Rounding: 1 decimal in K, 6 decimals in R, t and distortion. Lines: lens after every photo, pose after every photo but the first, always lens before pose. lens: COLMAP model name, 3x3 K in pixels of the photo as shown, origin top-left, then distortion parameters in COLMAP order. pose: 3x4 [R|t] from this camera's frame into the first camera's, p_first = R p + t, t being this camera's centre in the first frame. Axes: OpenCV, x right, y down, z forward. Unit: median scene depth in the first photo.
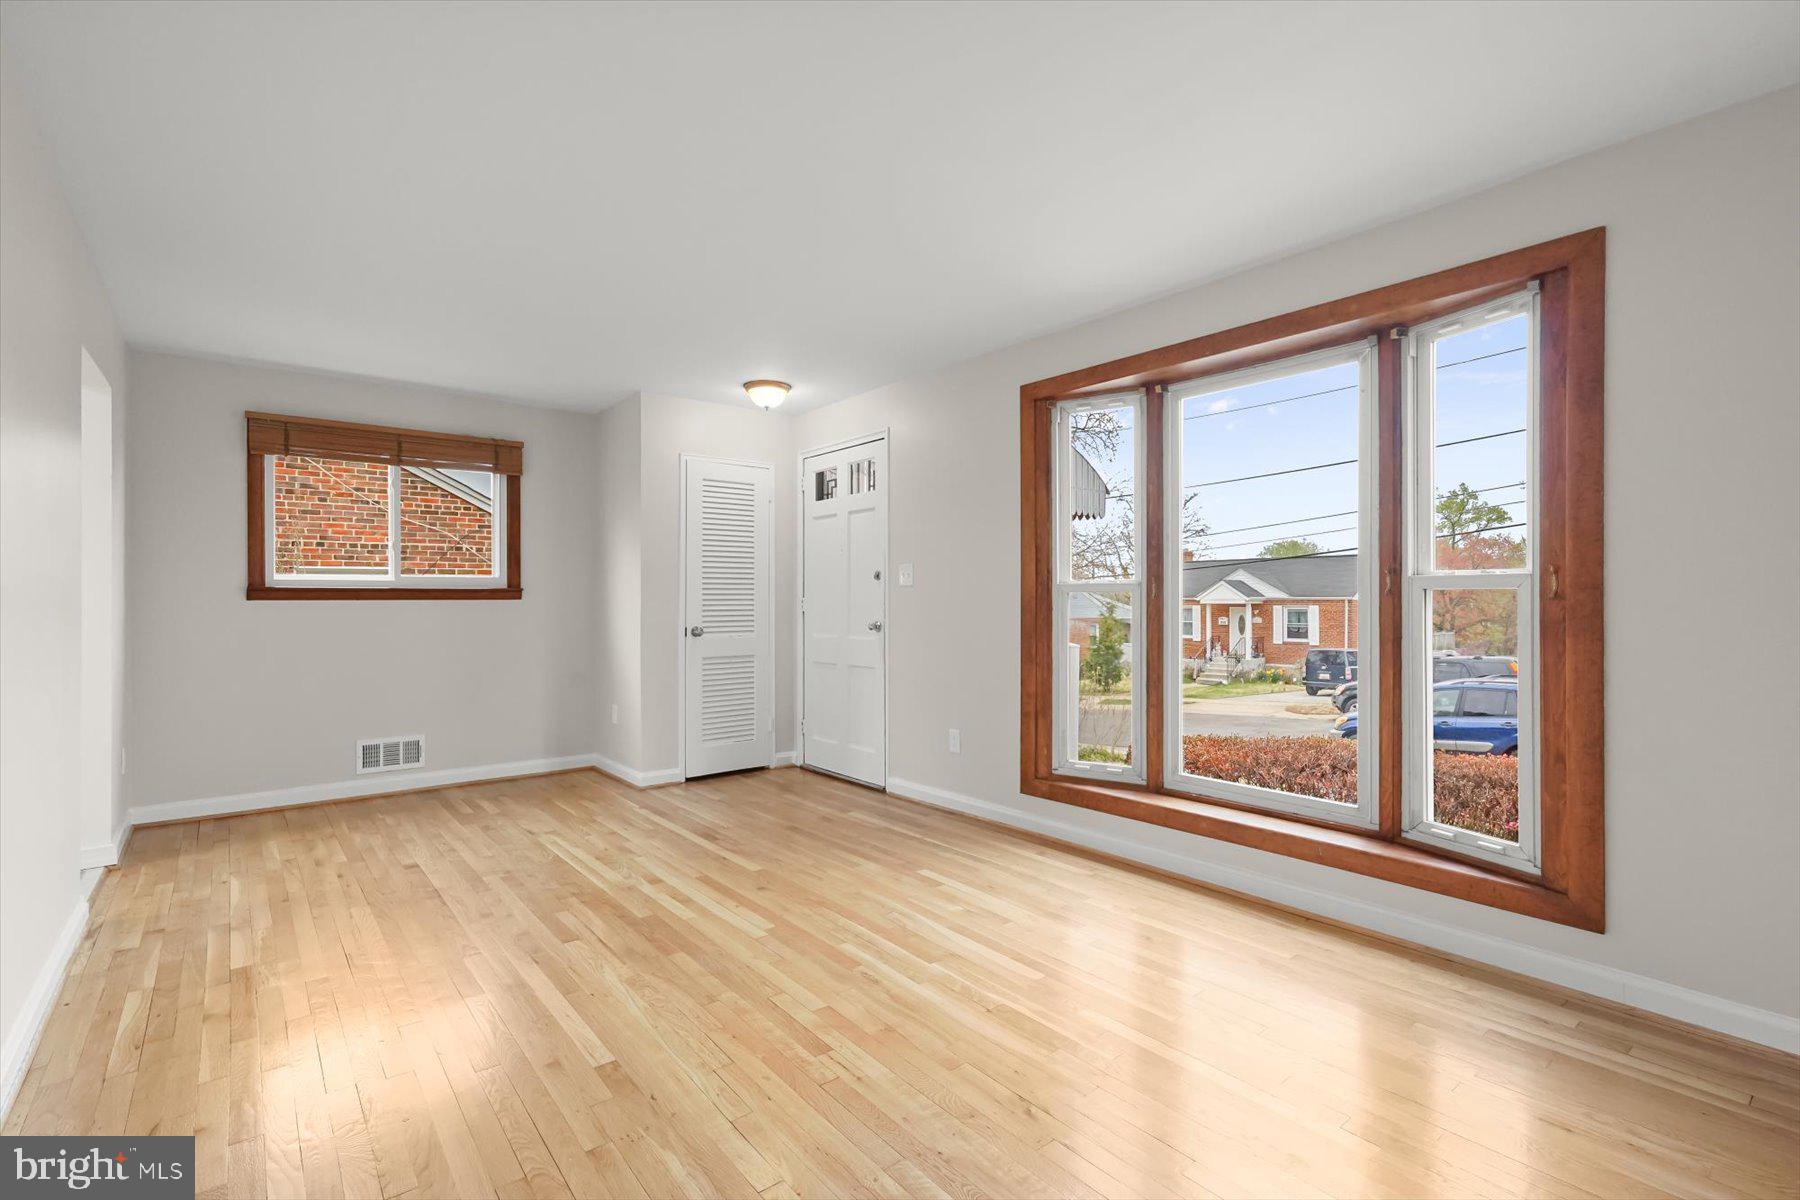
lens RADIAL K [[822.1, 0, 897.9], [0, 822.1, 607.6], [0, 0, 1]] dist [0.001953, 0.006789]
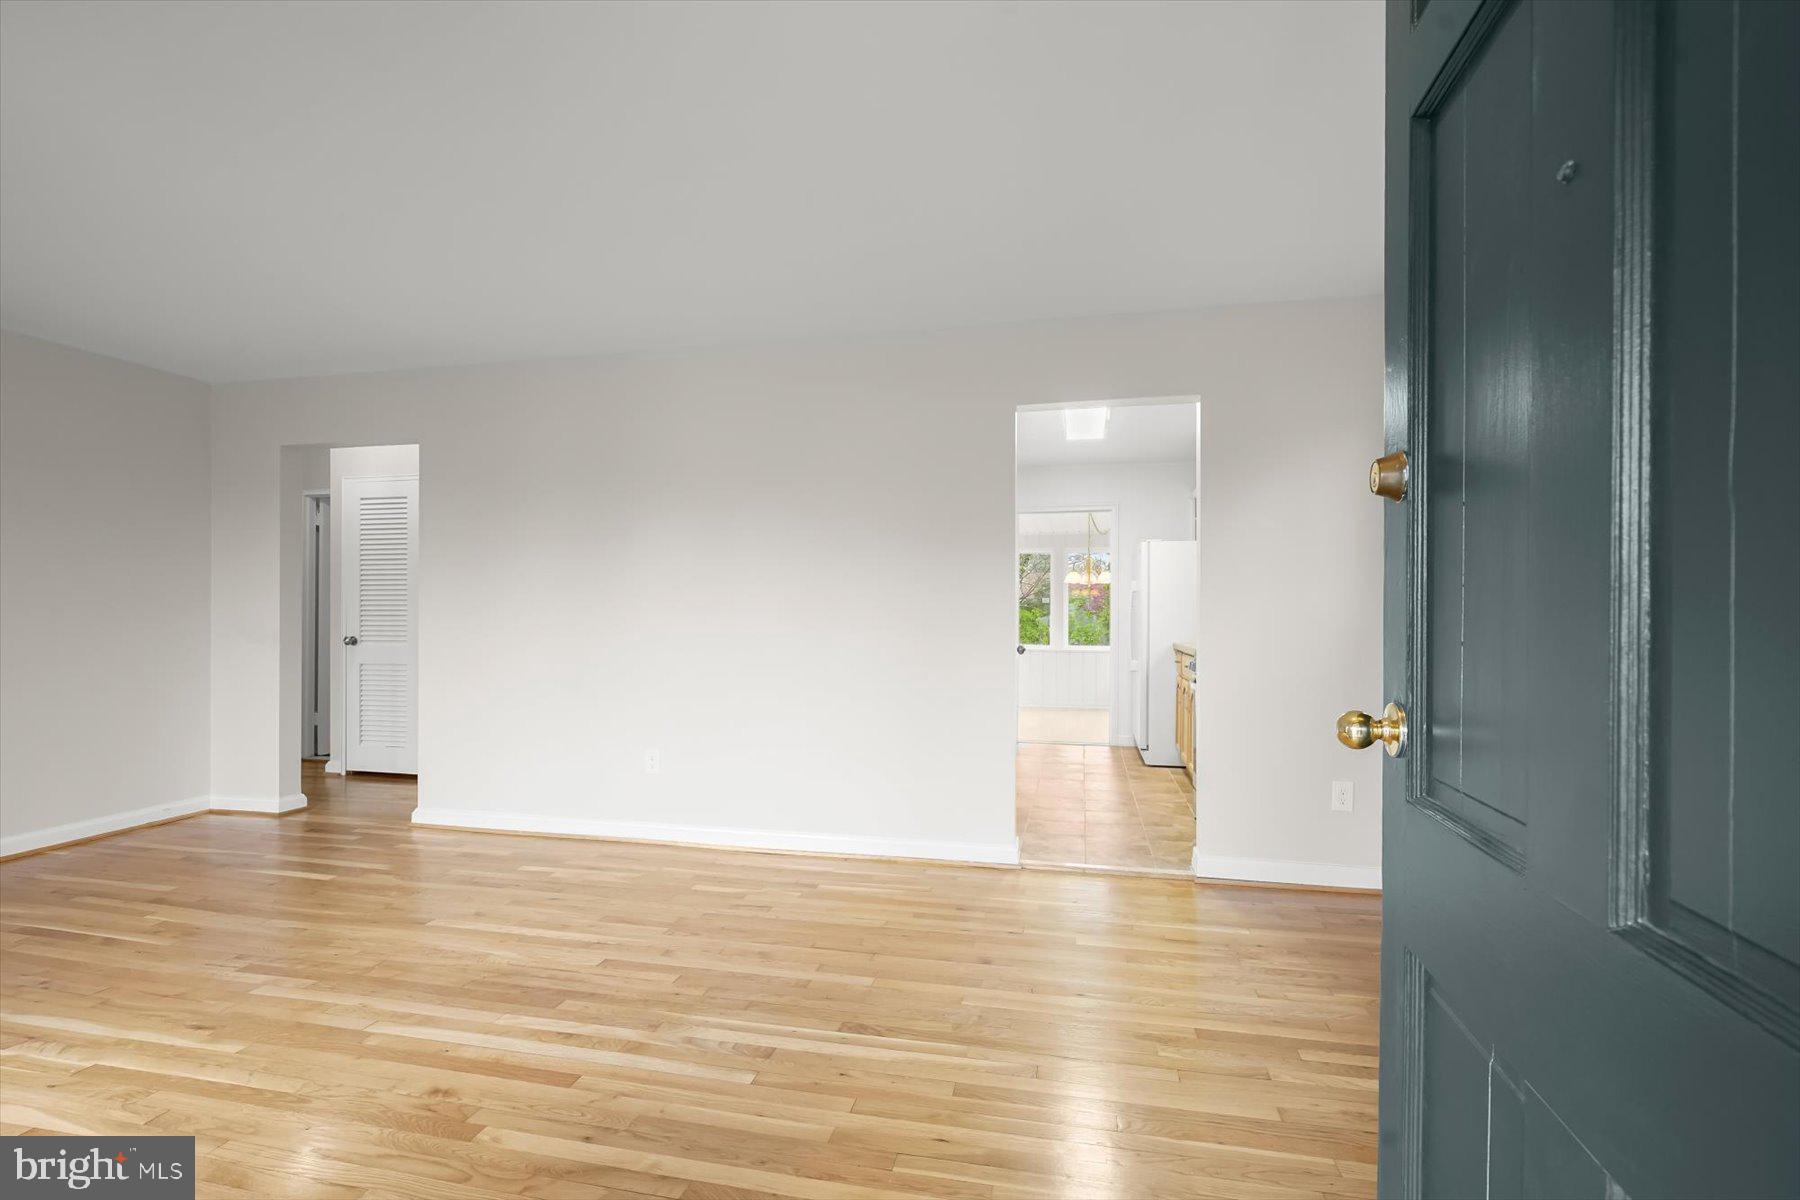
lens RADIAL K [[842.6, 0, 903.3], [0, 842.6, 612.1], [0, 0, 1]] dist [0.001049, 0.000028]
pose [[-0.783688, -0.002531, -0.621149, -0.045101], [-0.009414, 0.999925, 0.007804, -0.008290], [0.621083, 0.011963, -0.783653, 1.400135]]
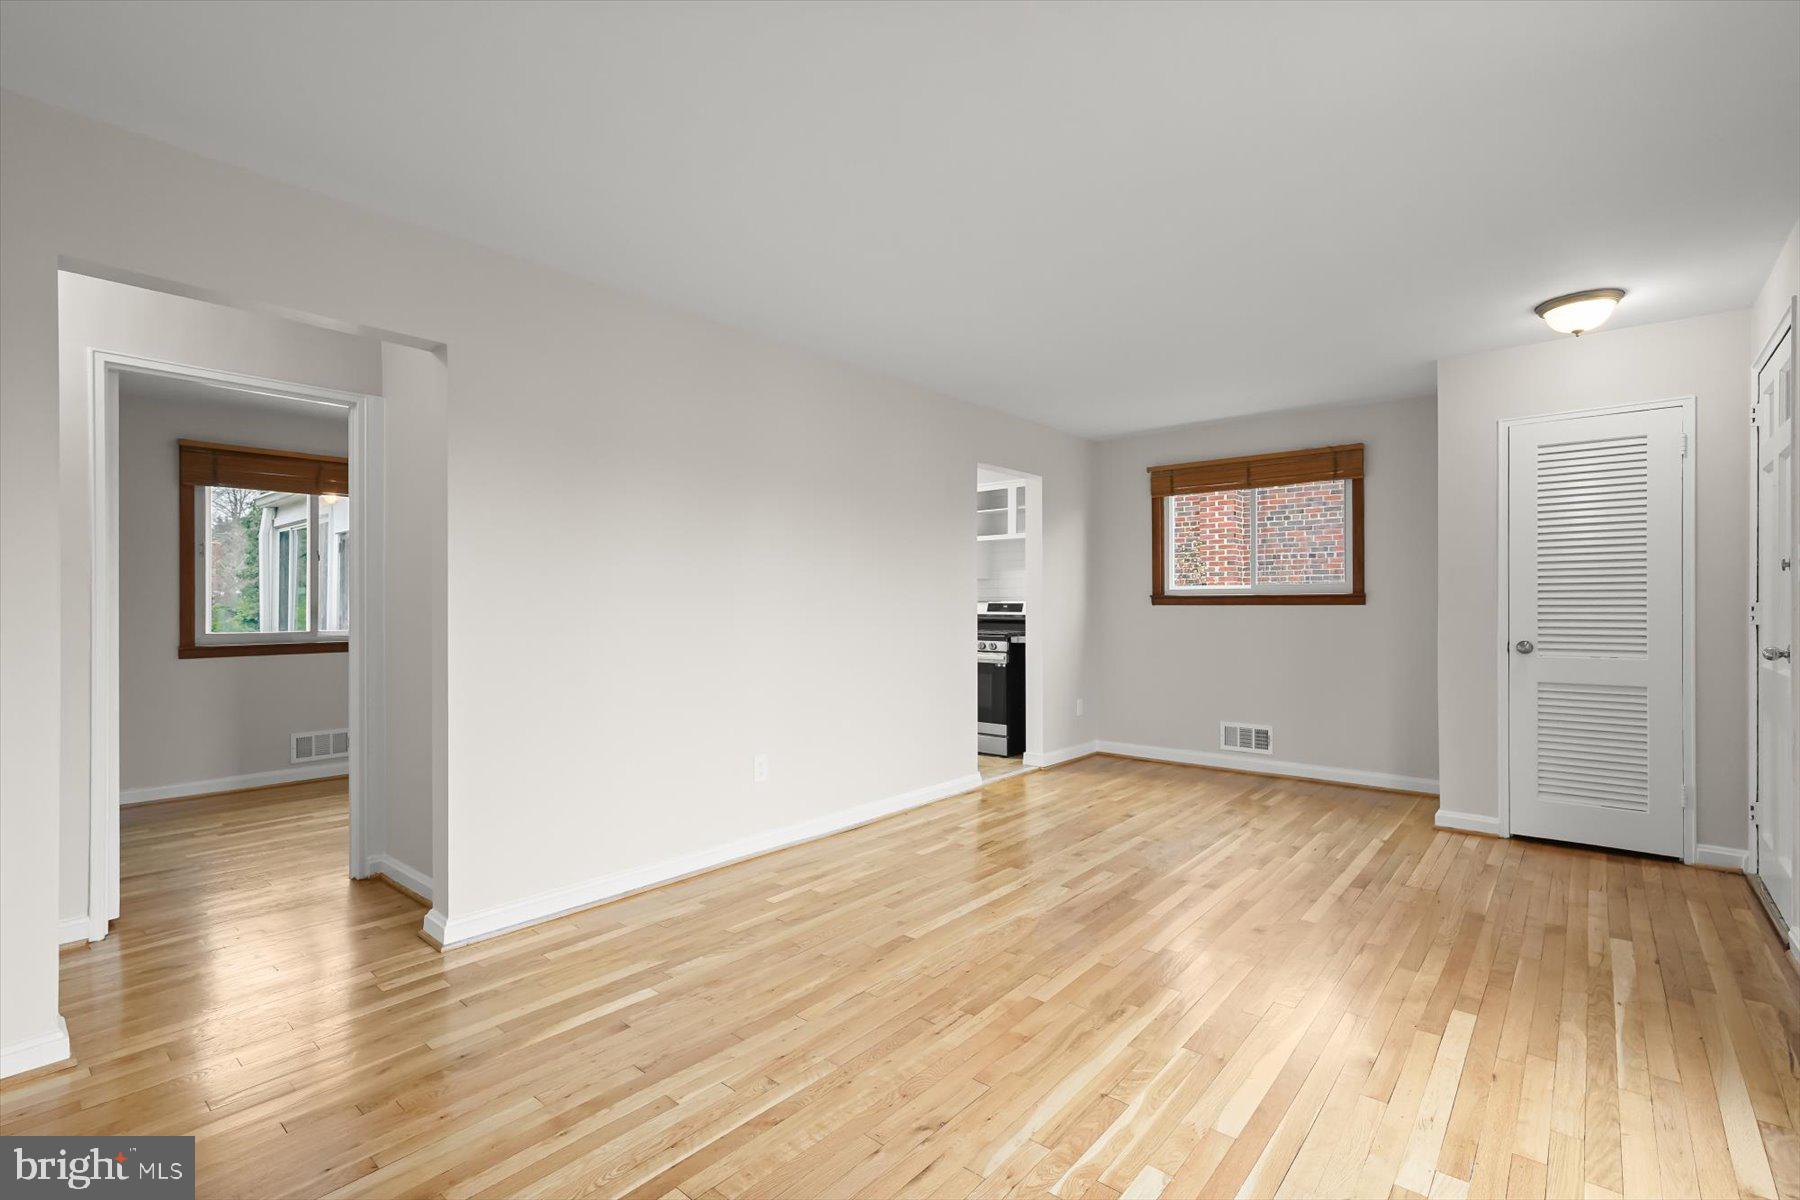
lens RADIAL K [[822.1, 0, 897.9], [0, 822.1, 607.6], [0, 0, 1]] dist [0.001953, 0.006789]
pose [[0.191350, 0.006239, -0.981502, 0.529271], [-0.008360, 0.999954, 0.004726, -0.008637], [0.981486, 0.007301, 0.191393, 0.367447]]
